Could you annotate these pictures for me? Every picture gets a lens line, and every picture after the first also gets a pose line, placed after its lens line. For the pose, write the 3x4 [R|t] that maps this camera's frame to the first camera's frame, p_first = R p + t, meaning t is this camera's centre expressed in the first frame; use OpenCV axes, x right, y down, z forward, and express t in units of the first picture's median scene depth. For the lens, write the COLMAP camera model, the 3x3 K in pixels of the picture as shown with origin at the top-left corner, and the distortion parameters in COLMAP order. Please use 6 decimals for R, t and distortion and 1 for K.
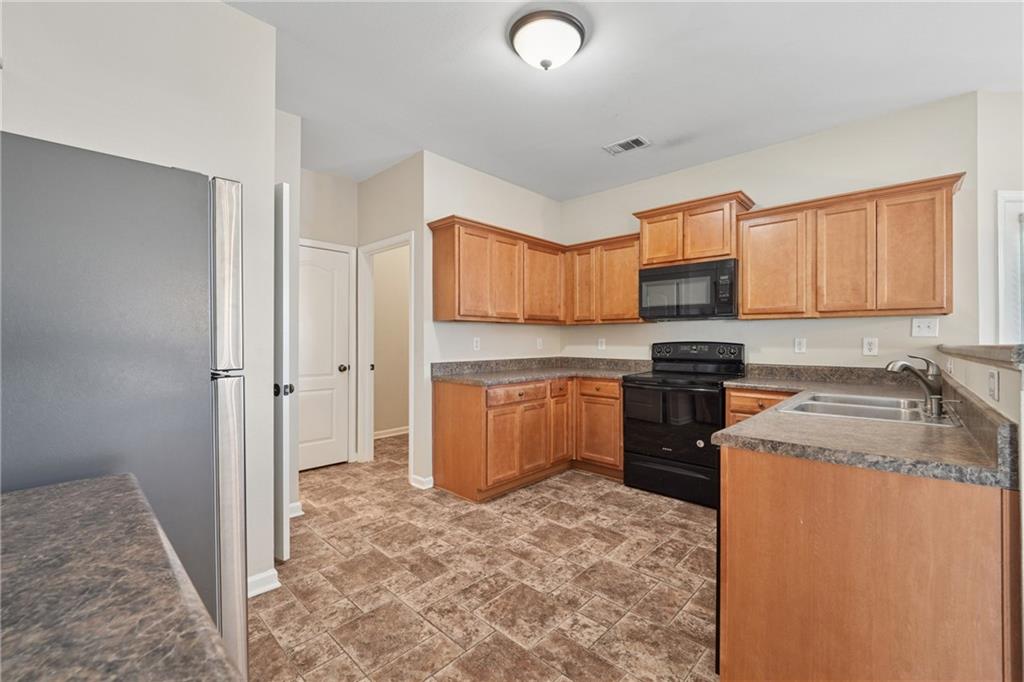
lens RADIAL K [[421.1, 0, 508.9], [0, 421.1, 339.5], [0, 0, 1]] dist [-0.004280, -0.000336]
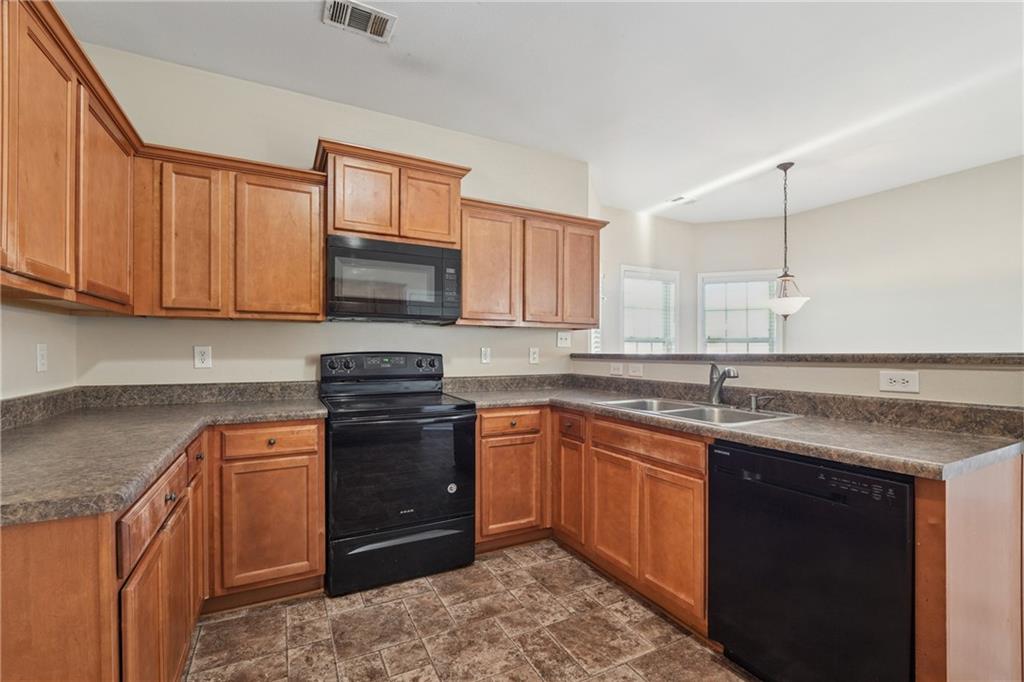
lens RADIAL K [[442.5, 0, 510.0], [0, 442.5, 350.0], [0, 0, 1]] dist [-0.002858, -0.000519]
pose [[0.342492, 0.000573, 0.939520, -0.226237], [-0.002492, 0.999997, 0.000299, 0.001823], [-0.939517, -0.002444, 0.342493, 0.583273]]
